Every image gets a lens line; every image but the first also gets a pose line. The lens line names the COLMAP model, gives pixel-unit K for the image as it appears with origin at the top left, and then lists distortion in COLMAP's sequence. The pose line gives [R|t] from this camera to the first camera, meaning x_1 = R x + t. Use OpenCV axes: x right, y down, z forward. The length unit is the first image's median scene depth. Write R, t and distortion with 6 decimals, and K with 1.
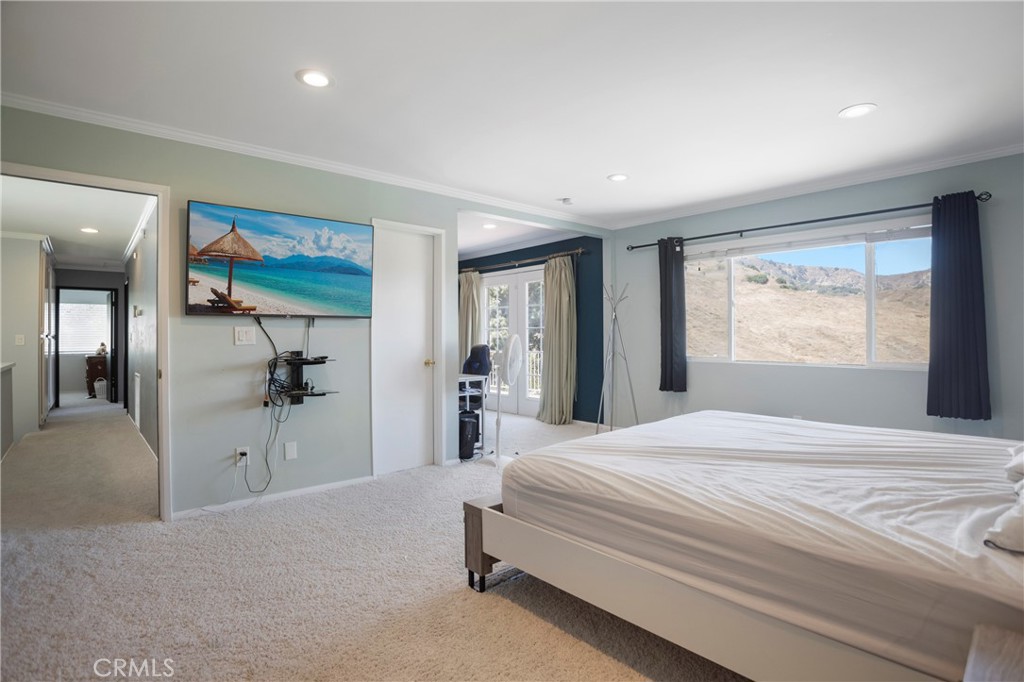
lens RADIAL K [[509.4, 0, 513.8], [0, 509.4, 337.2], [0, 0, 1]] dist [-0.023764, 0.002655]
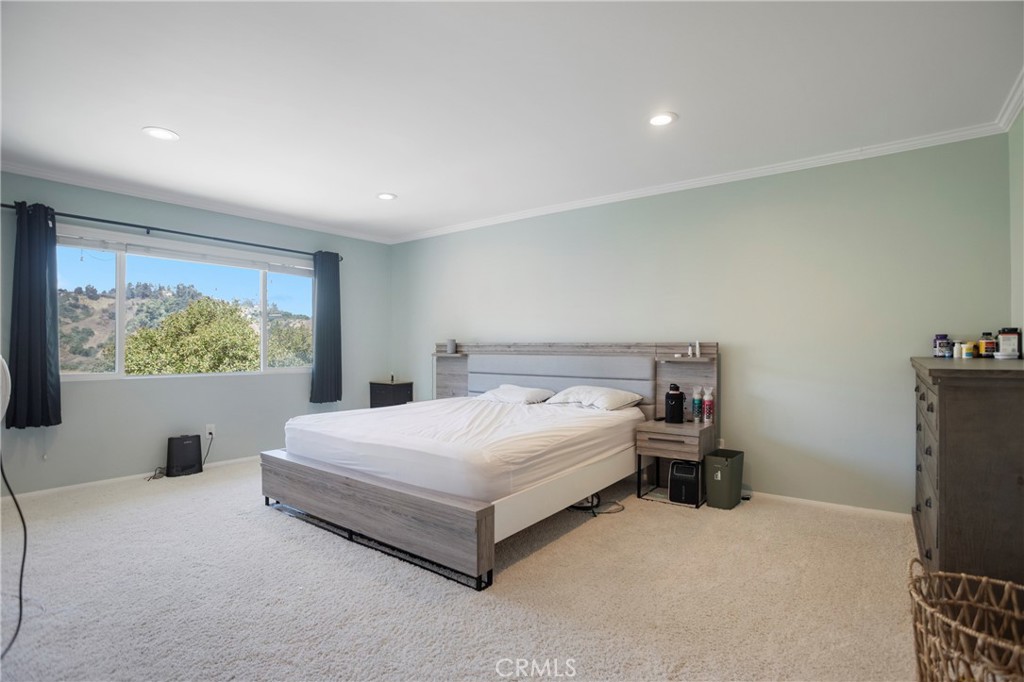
lens RADIAL K [[509.4, 0, 508.7], [0, 509.4, 348.3], [0, 0, 1]] dist [-0.023764, 0.002655]
pose [[-0.183201, -0.003793, 0.983068, -0.644978], [0.003242, 0.999985, 0.004462, -0.000776], [-0.983070, 0.004004, -0.183186, 0.661147]]
